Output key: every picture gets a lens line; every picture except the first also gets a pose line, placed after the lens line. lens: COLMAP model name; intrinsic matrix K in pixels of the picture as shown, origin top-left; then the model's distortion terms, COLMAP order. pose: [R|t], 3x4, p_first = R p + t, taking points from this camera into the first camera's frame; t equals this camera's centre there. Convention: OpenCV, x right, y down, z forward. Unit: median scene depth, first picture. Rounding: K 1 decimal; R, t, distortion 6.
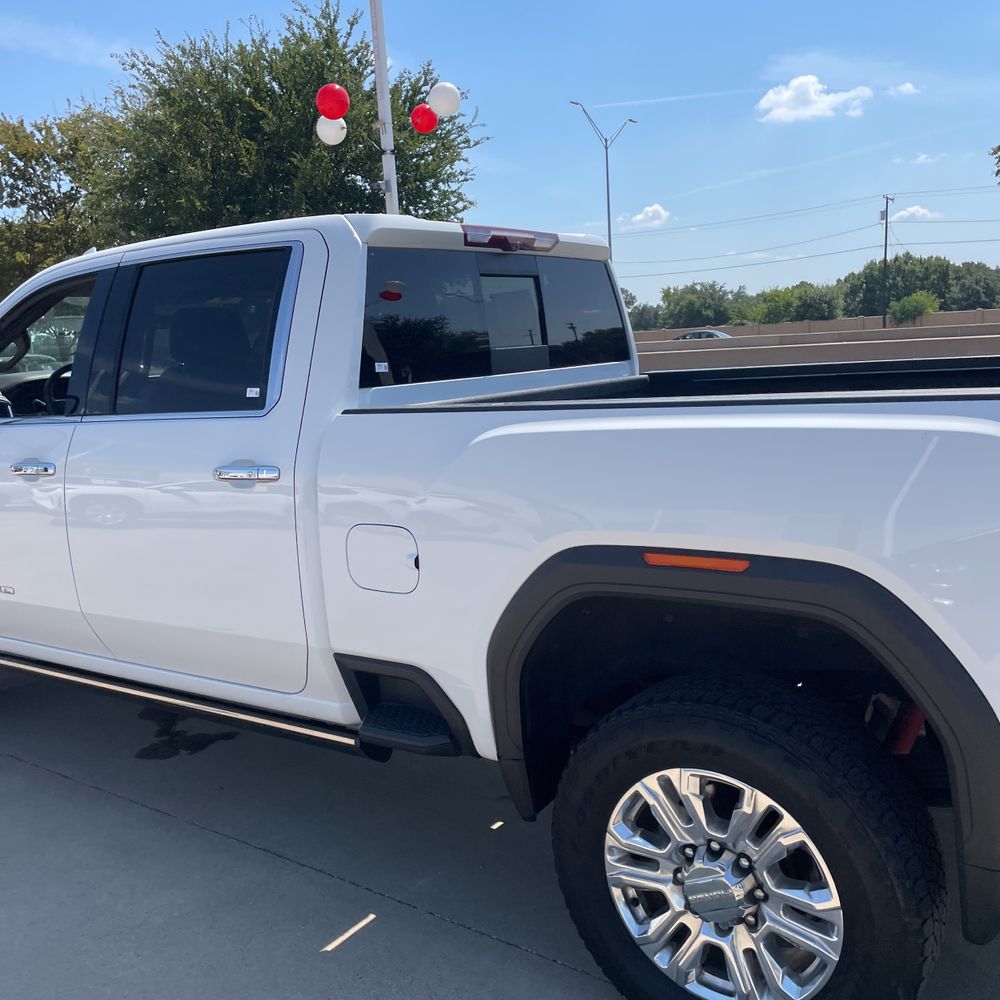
lens RADIAL K [[1014.9, 0, 489.3], [0, 1014.9, 500.7], [0, 0, 1]] dist [0.048535, 0.000000]
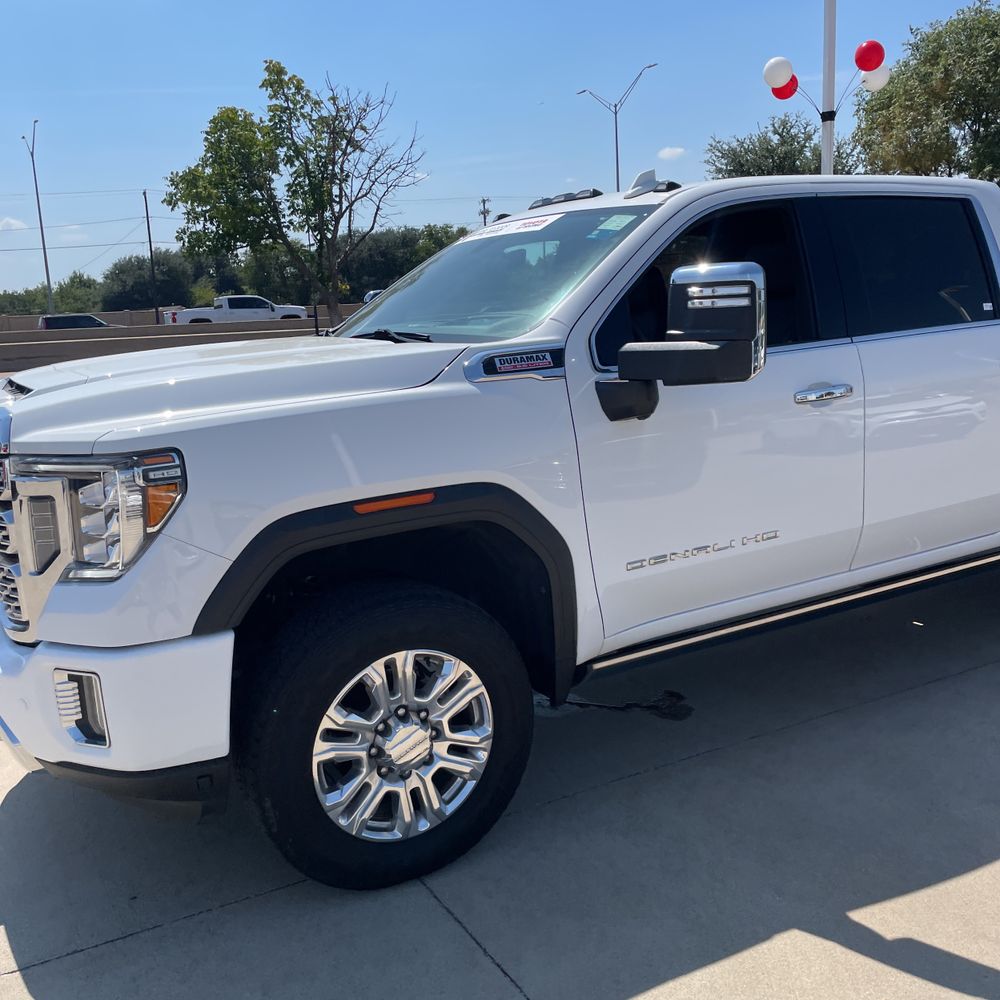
lens RADIAL K [[1014.9, 0, 491.5], [0, 1014.9, 493.9], [0, 0, 1]] dist [0.048535, 0.000000]
pose [[0.420326, -0.136789, 0.897003, -1.408323], [0.165305, 0.983572, 0.072531, -0.058413], [-0.892189, 0.117792, 0.436032, 0.832401]]
